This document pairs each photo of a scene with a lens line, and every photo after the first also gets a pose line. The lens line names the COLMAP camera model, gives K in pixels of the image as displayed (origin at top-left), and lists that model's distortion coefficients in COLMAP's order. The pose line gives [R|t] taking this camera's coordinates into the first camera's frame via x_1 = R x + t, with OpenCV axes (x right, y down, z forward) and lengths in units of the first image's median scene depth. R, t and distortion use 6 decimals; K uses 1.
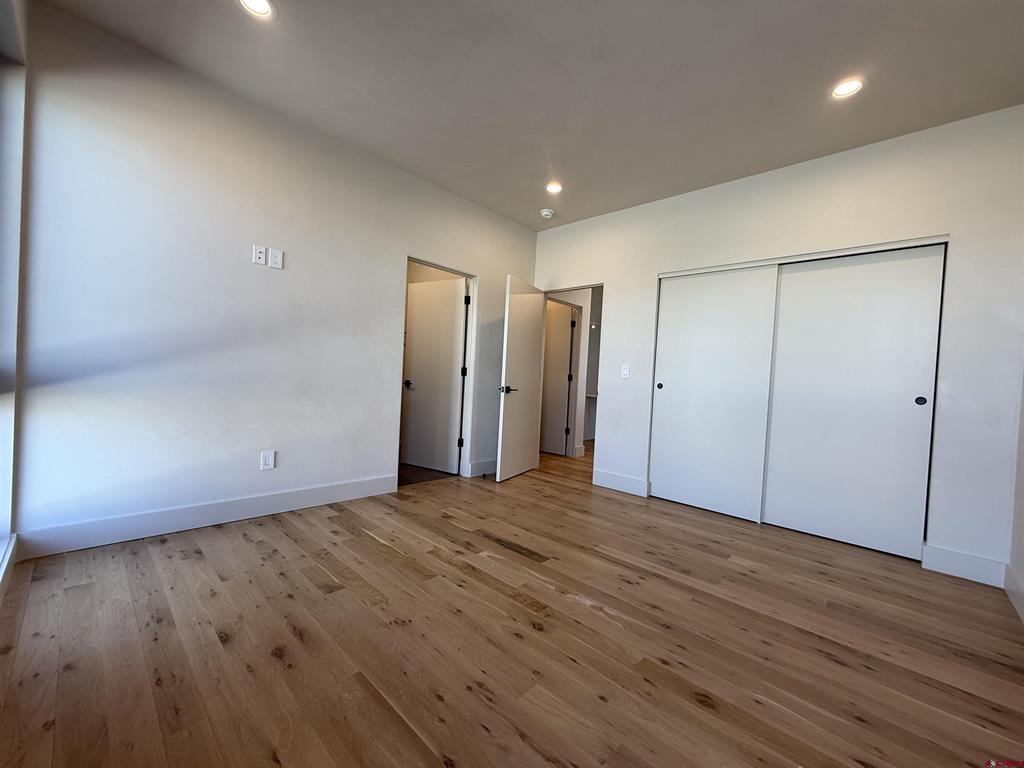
lens RADIAL K [[413.0, 0, 511.1], [0, 413.0, 386.8], [0, 0, 1]] dist [-0.000988, -0.000612]
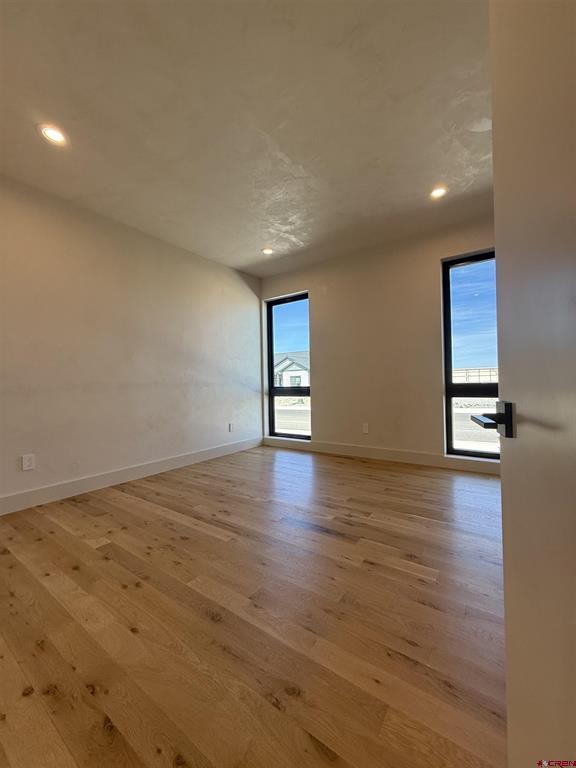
lens RADIAL K [[309.7, 0, 289.0], [0, 309.7, 381.7], [0, 0, 1]] dist [-0.000988, -0.000612]
pose [[-0.990339, -0.030993, -0.135160, 0.186854], [-0.030977, 0.999518, -0.002223, -0.004266], [0.135164, 0.001985, -0.990821, 1.798643]]
